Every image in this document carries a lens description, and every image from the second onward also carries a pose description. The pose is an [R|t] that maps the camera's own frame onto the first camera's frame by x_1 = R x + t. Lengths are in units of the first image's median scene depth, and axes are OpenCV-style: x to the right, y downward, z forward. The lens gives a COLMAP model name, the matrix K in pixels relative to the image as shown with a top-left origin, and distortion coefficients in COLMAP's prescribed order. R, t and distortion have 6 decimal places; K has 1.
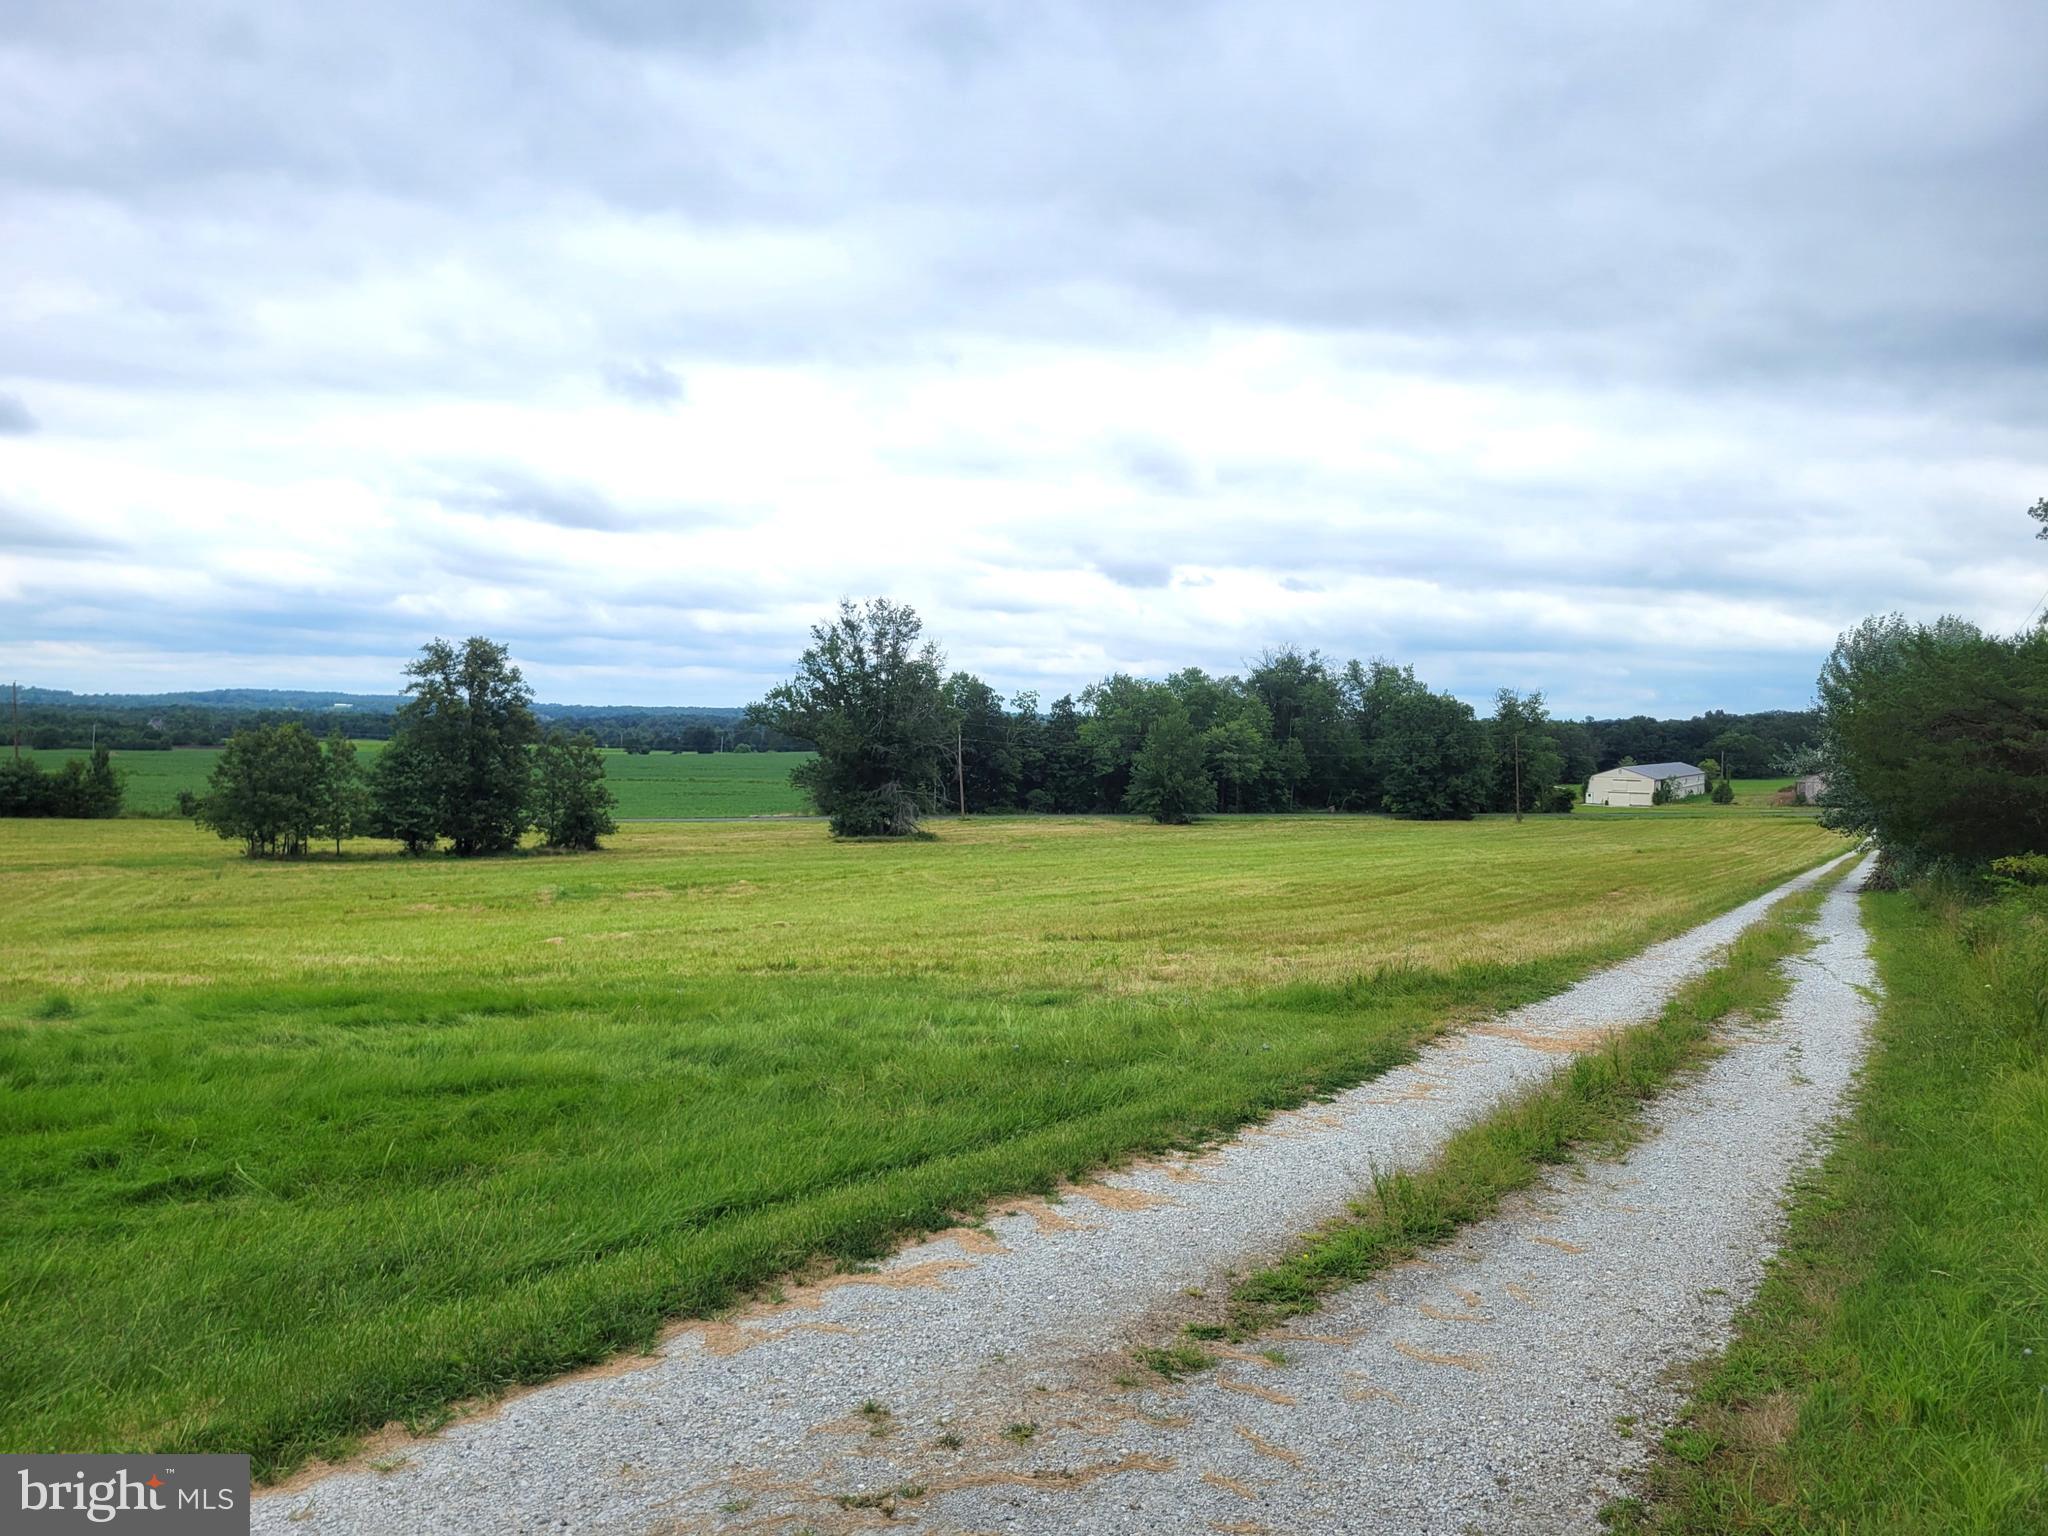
lens RADIAL K [[1533.8, 0, 1023.7], [0, 1533.8, 768.6], [0, 0, 1]] dist [0.040223, -0.035898]
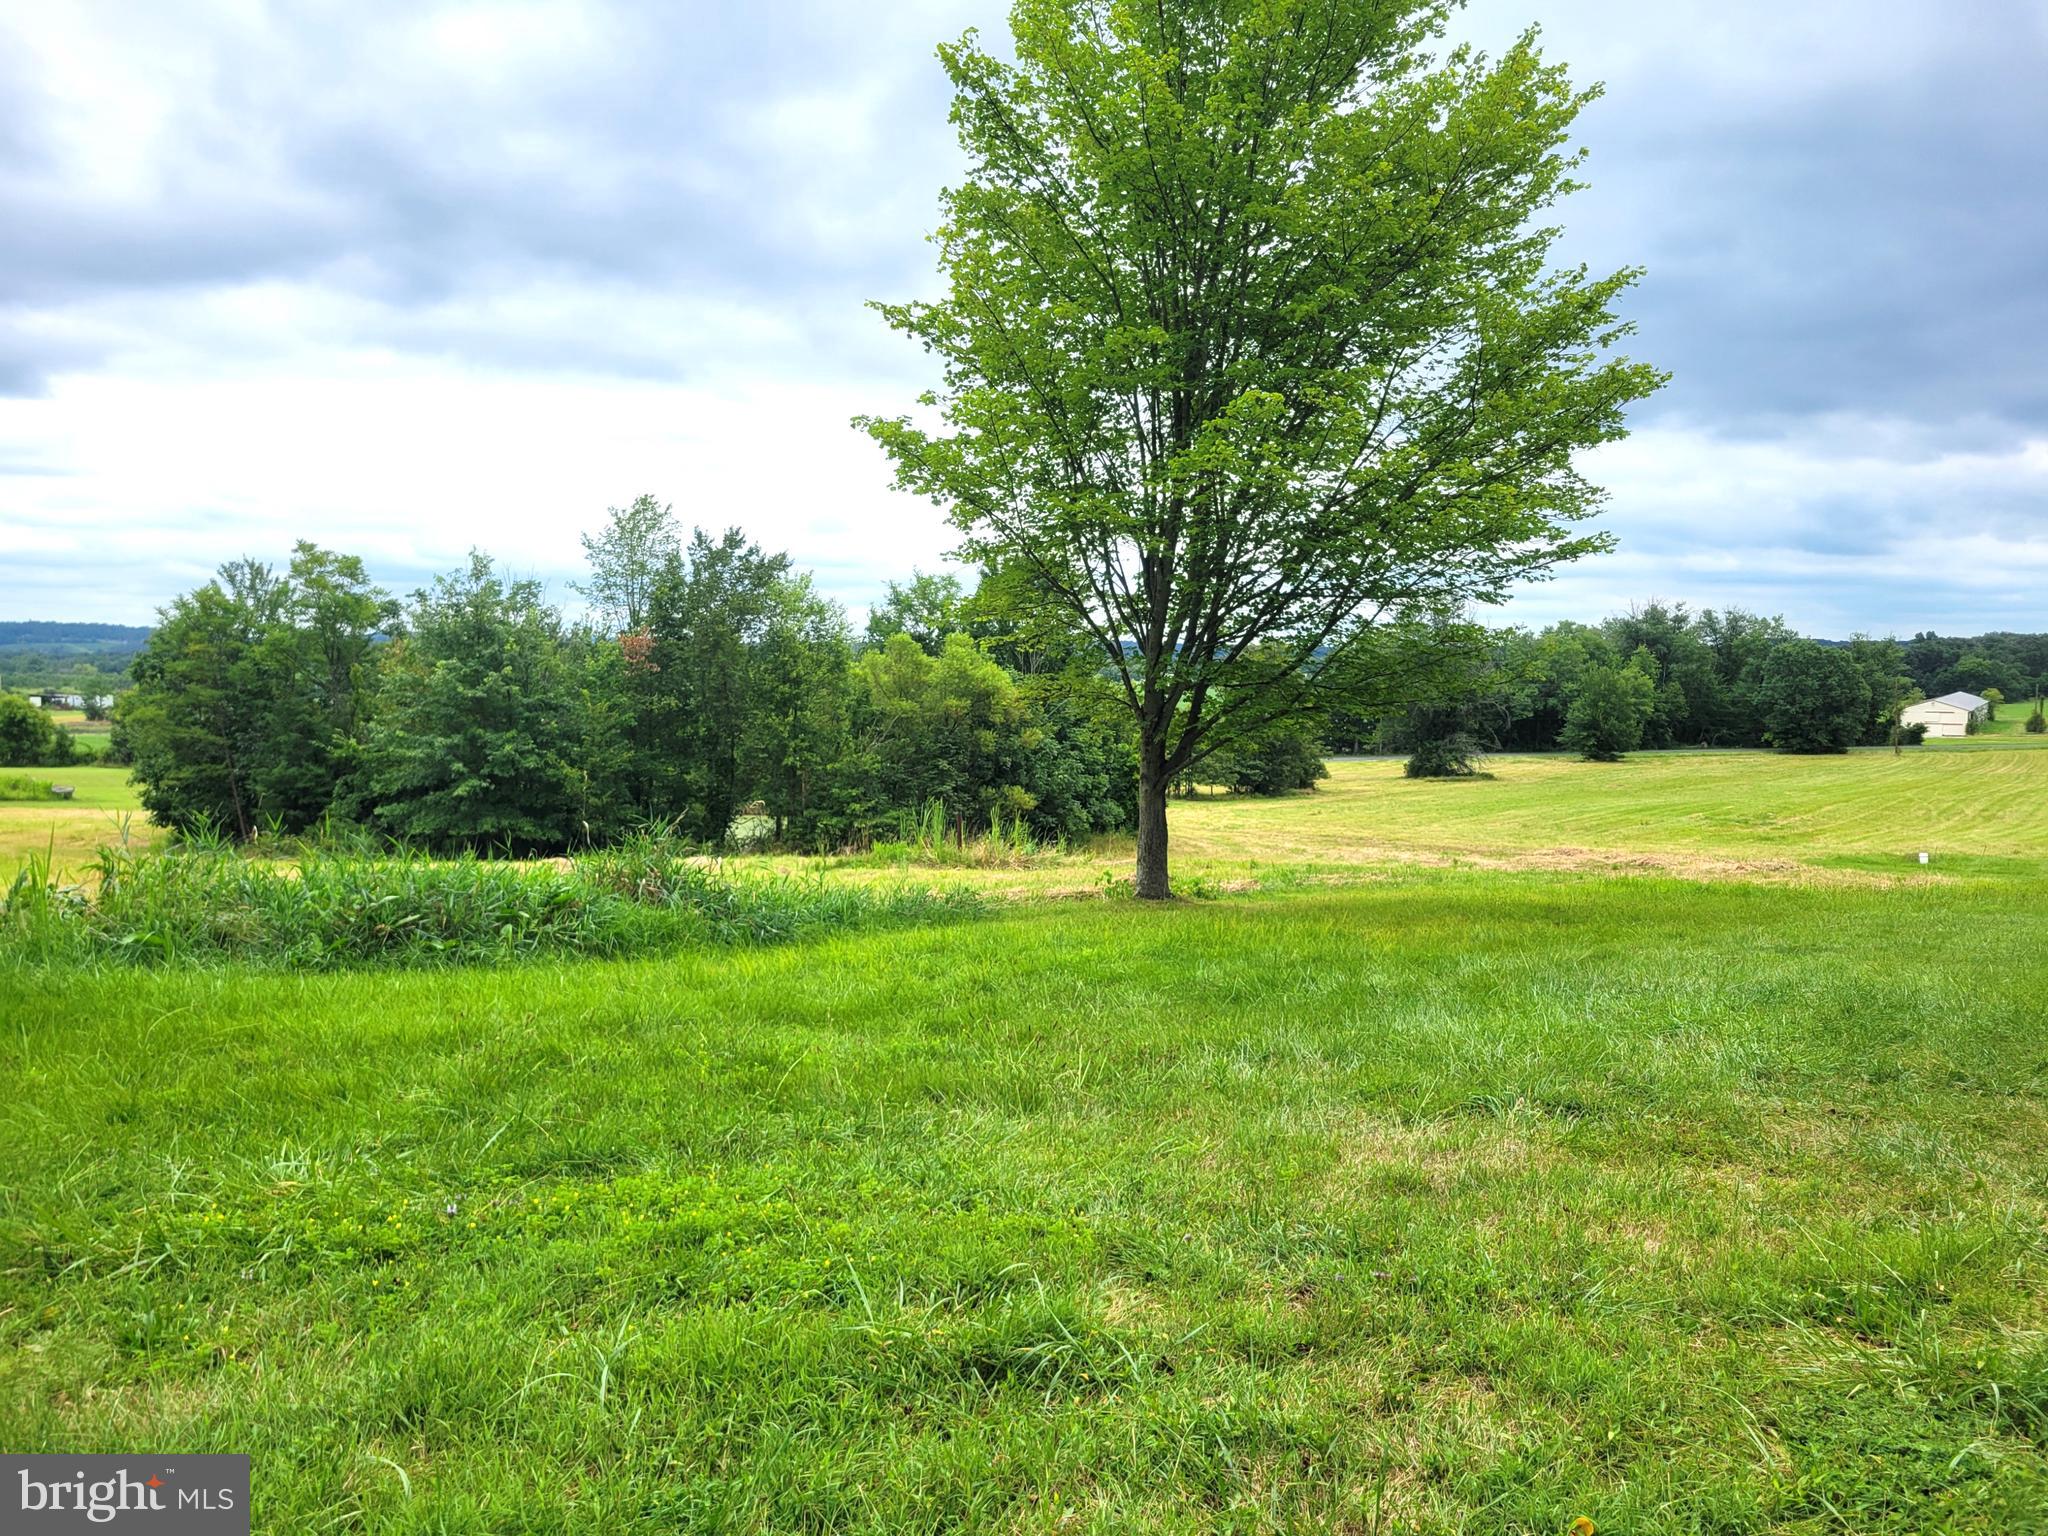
lens RADIAL K [[1533.8, 0, 1020.9], [0, 1533.8, 771.1], [0, 0, 1]] dist [0.040223, -0.035898]
pose [[0.996594, -0.012015, -0.081584, -0.223077], [0.015775, 0.998835, 0.045609, -0.015067], [0.080941, -0.046741, 0.995622, -0.180830]]
